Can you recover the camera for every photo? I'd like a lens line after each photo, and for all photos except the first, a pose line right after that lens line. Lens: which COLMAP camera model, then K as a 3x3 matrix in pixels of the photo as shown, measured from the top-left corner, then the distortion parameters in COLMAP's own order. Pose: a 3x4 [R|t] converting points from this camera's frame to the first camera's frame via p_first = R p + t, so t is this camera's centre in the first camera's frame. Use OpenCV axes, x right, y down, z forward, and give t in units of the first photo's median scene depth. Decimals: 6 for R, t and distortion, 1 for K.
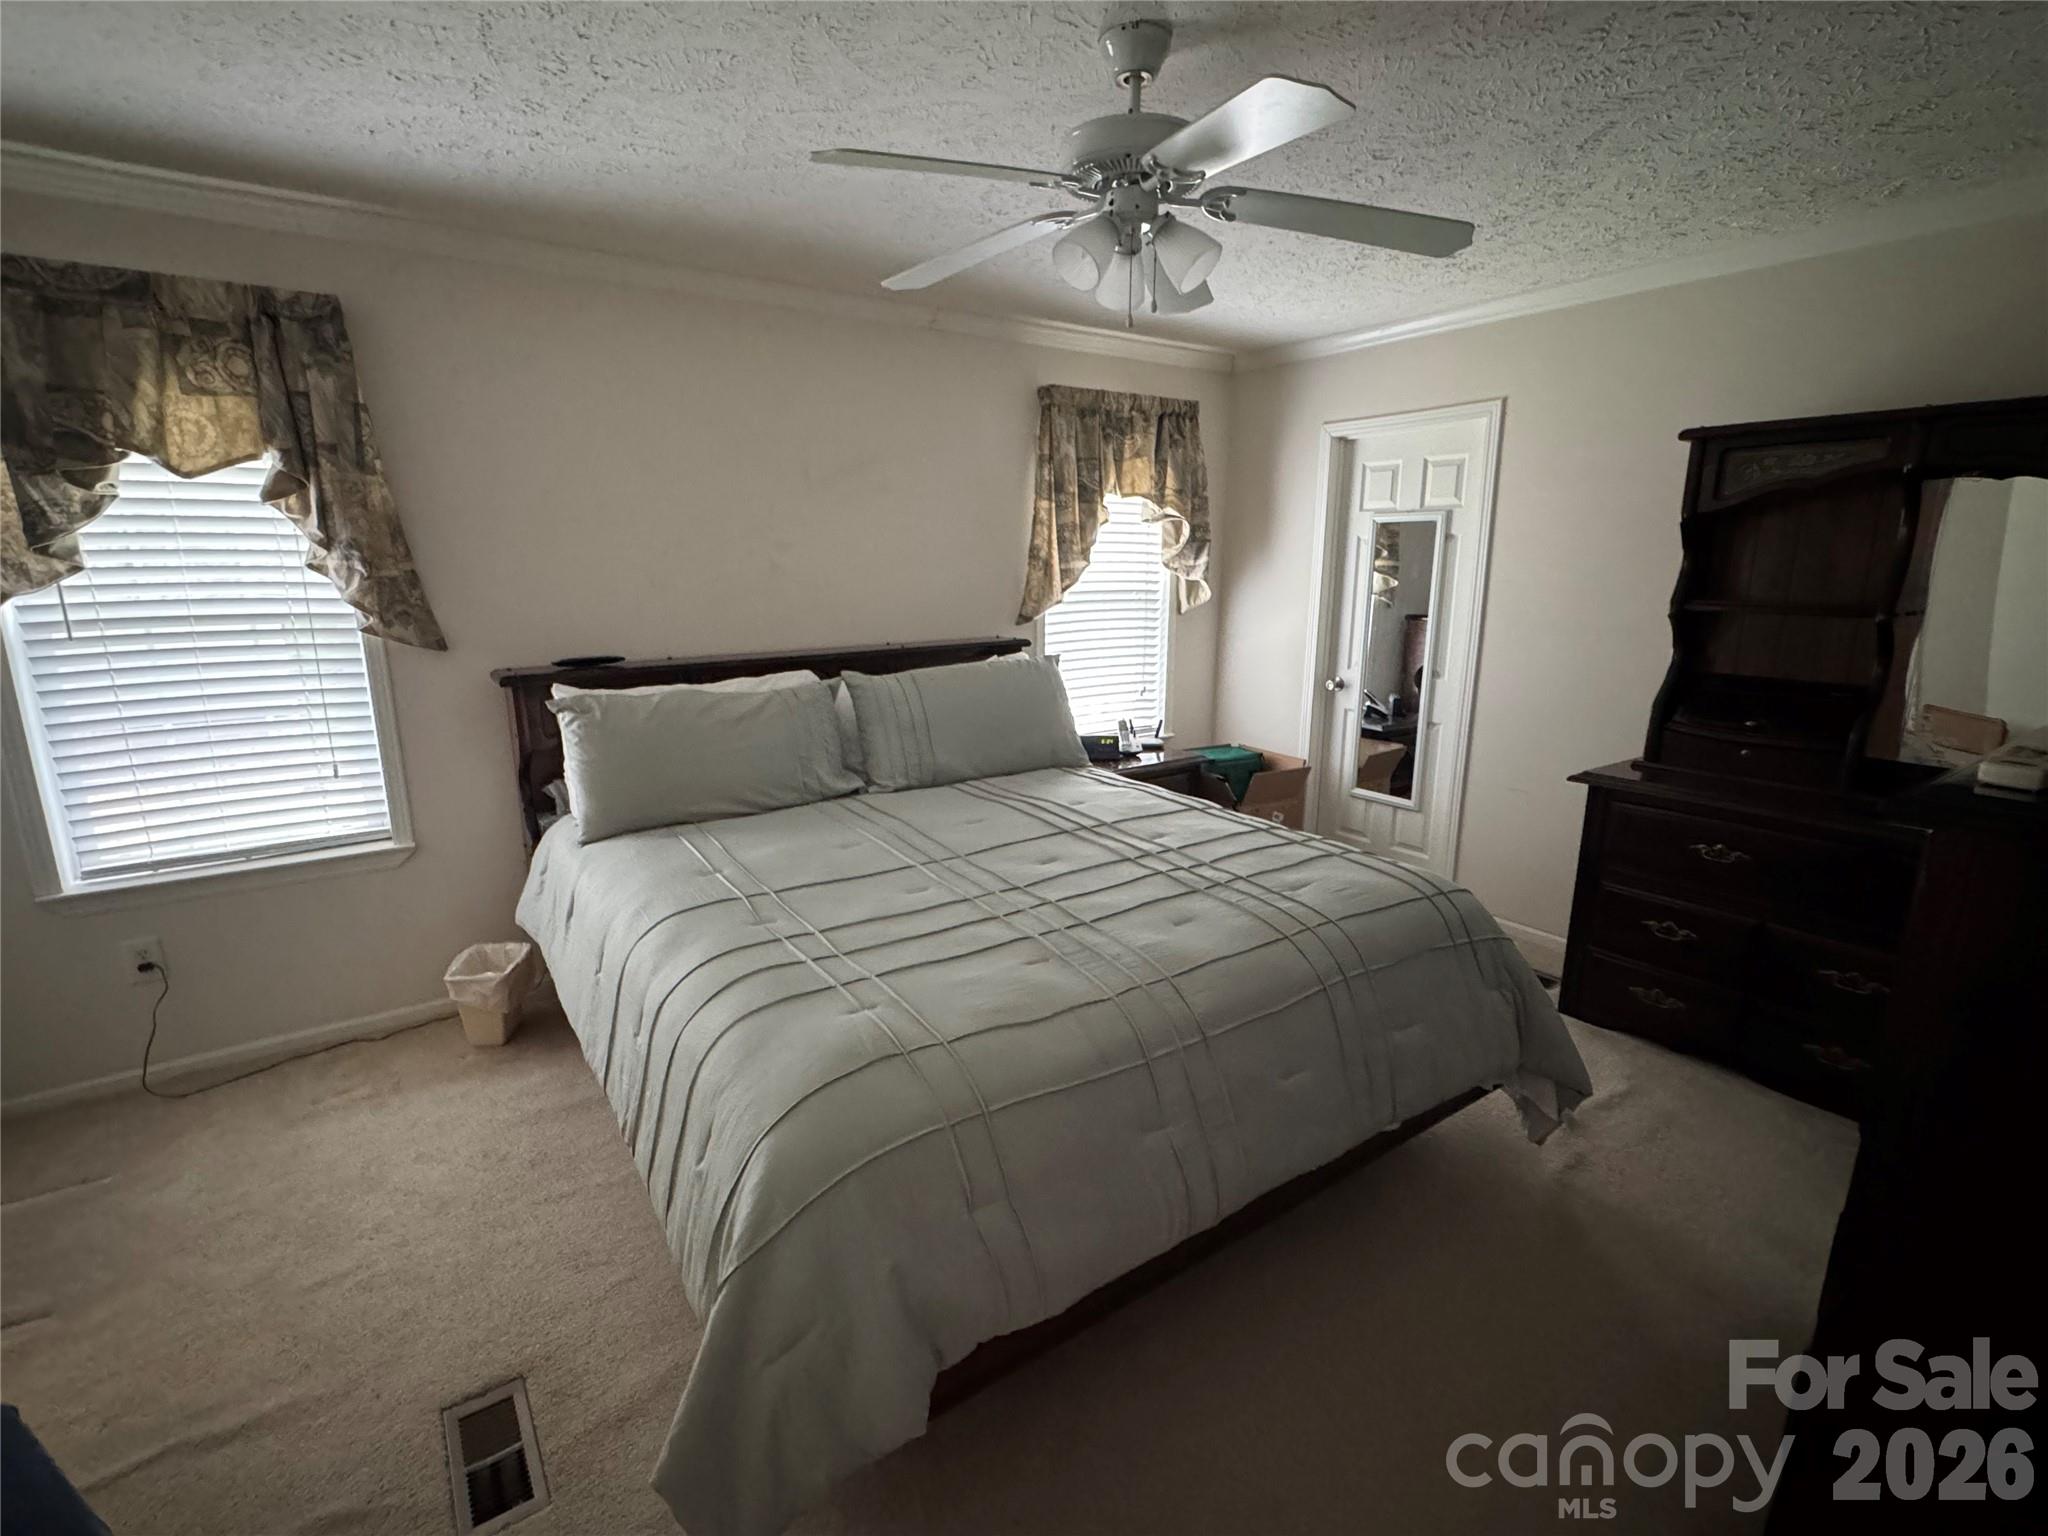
lens RADIAL K [[939.2, 0, 1029.3], [0, 939.2, 766.5], [0, 0, 1]] dist [0.001102, -0.000695]
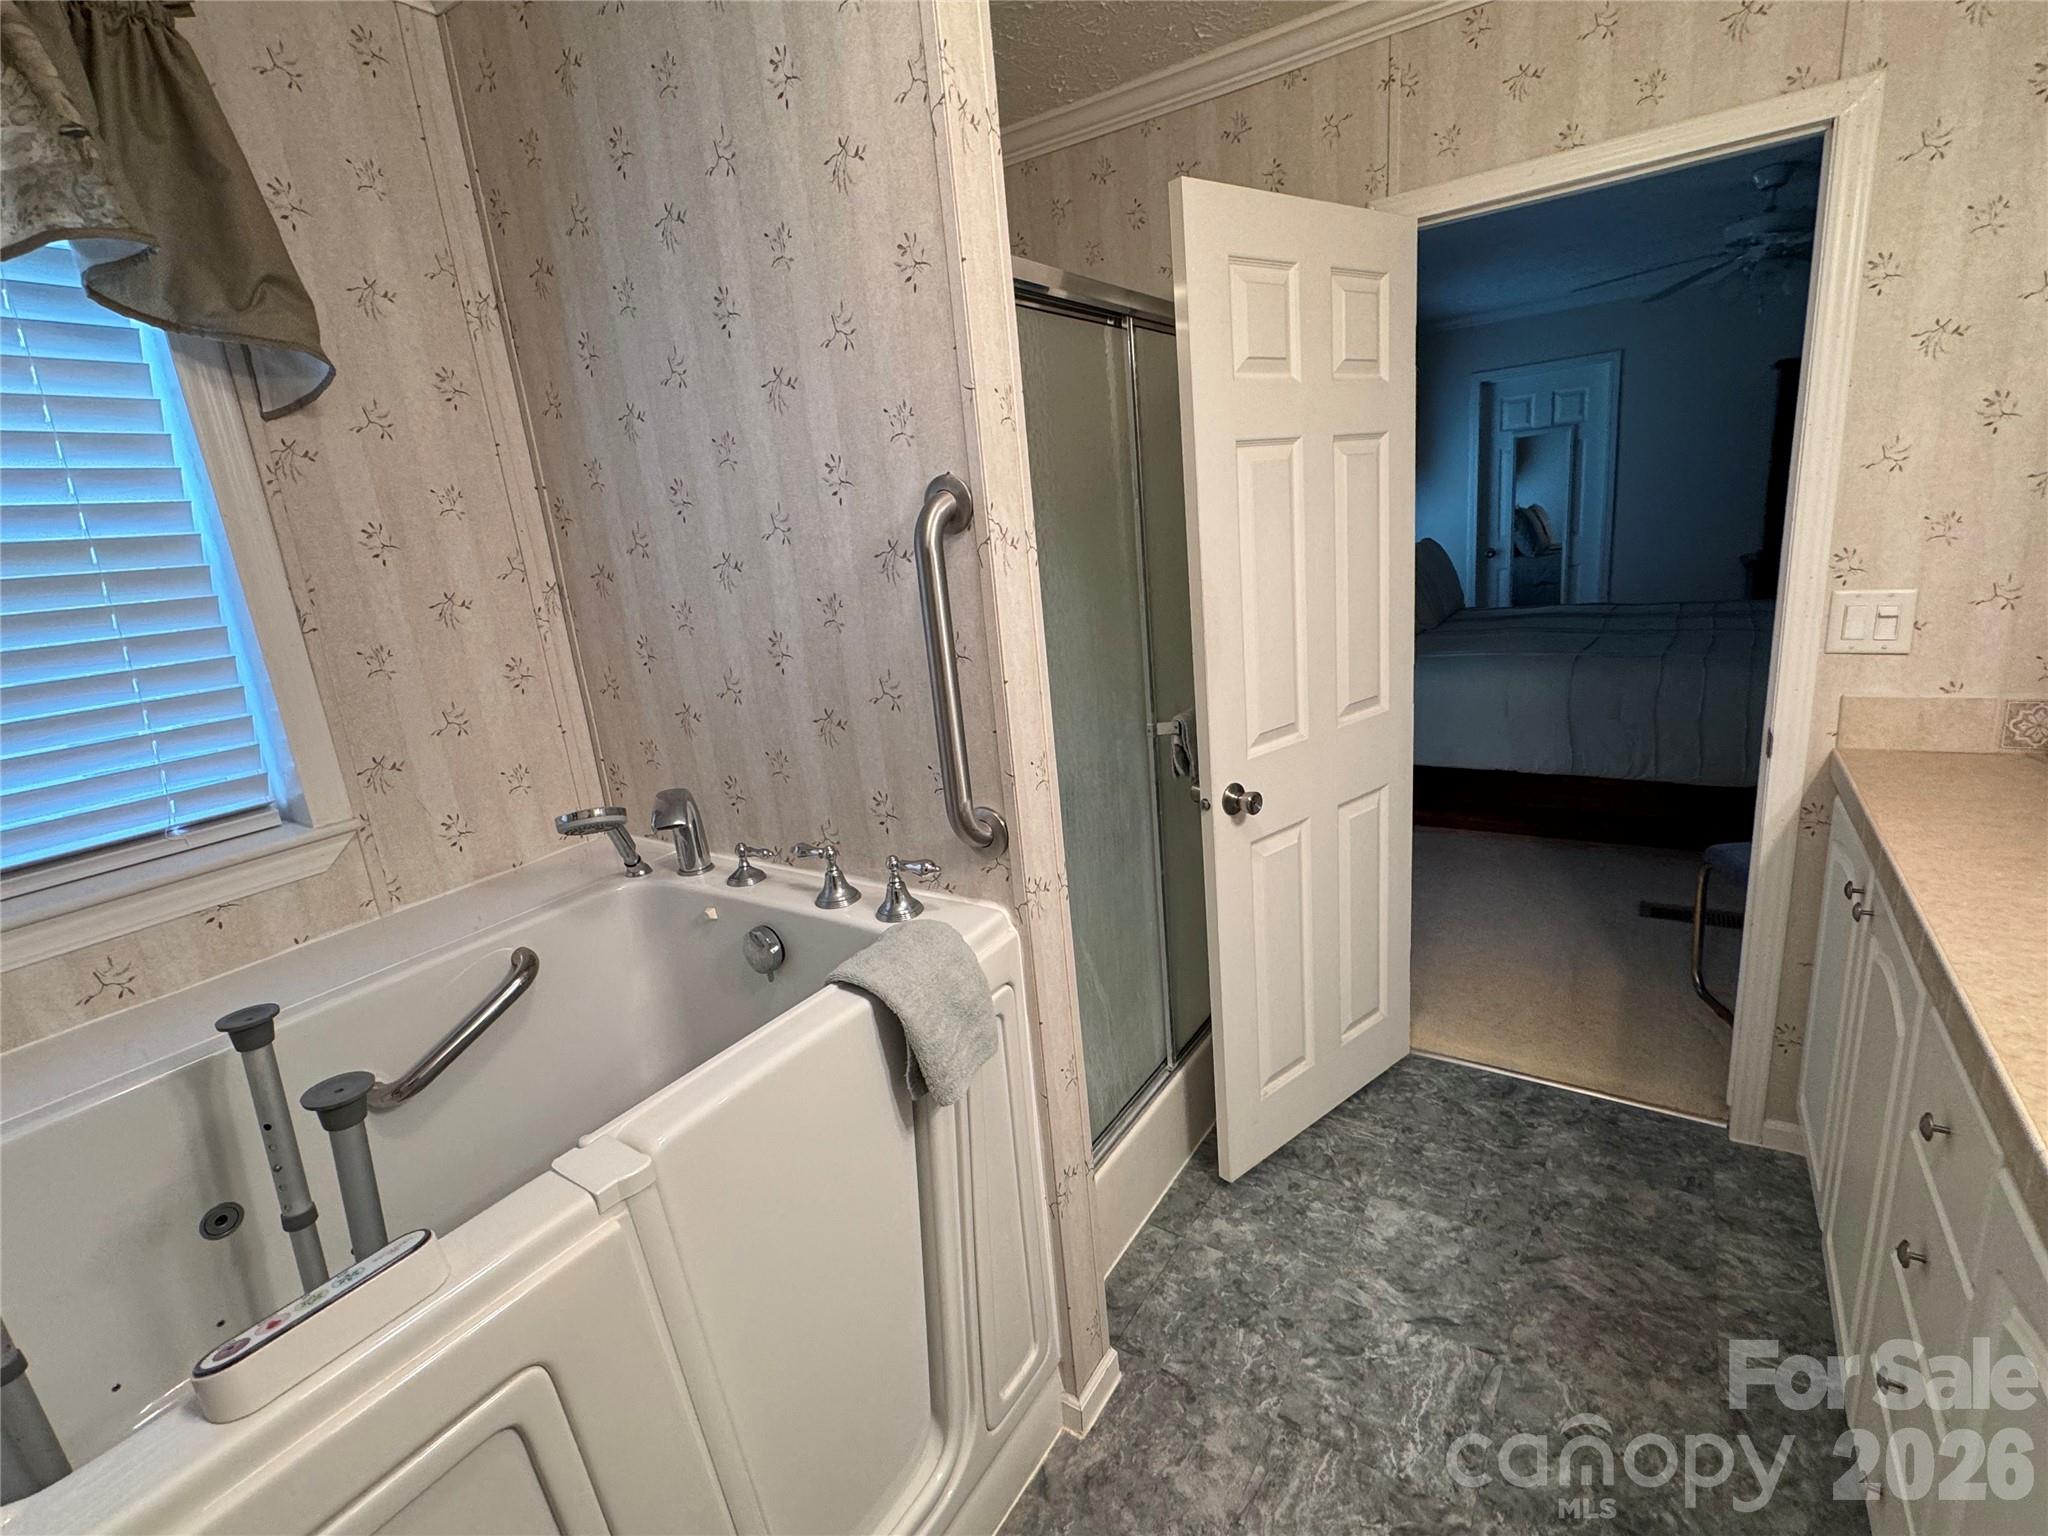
lens RADIAL K [[939.2, 0, 1025.6], [0, 939.2, 756.5], [0, 0, 1]] dist [0.001102, -0.000695]
pose [[0.920192, -0.179446, 0.347917, -1.405266], [0.174038, 0.983616, 0.047017, 0.047530], [-0.350654, 0.017286, 0.936346, -0.169381]]
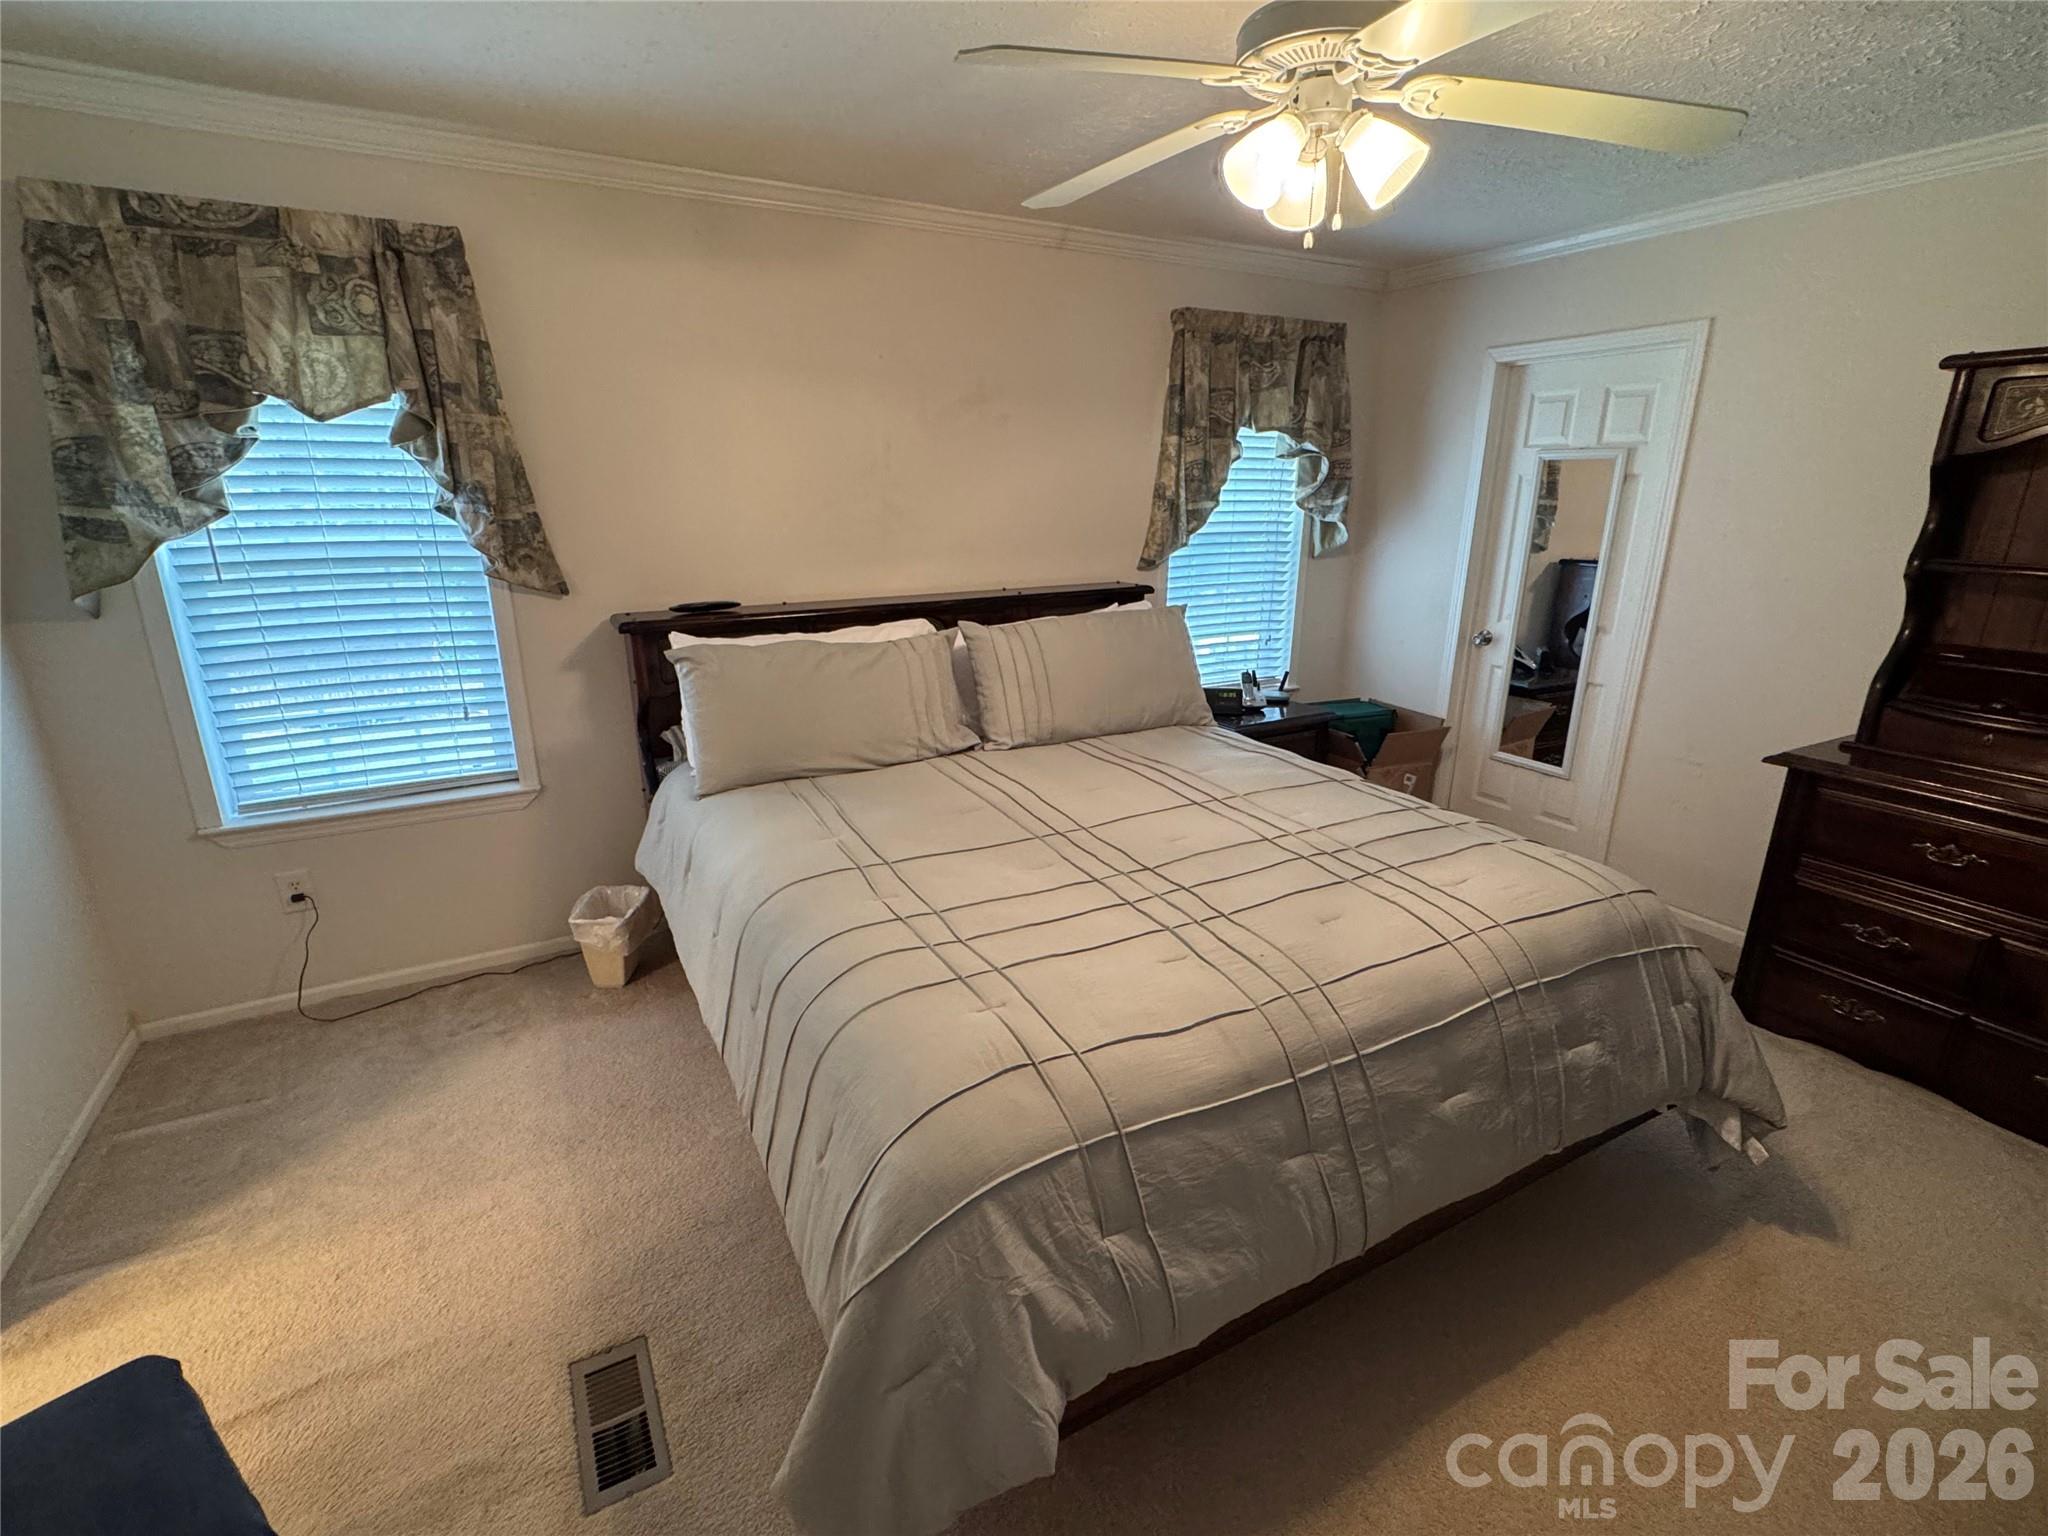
lens RADIAL K [[939.2, 0, 1031.6], [0, 939.2, 759.7], [0, 0, 1]] dist [0.001102, -0.000695]
pose [[0.994682, 0.033475, -0.097403, -0.031318], [-0.026716, 0.997197, 0.069893, -0.032976], [0.099470, -0.066919, 0.992788, 0.052285]]
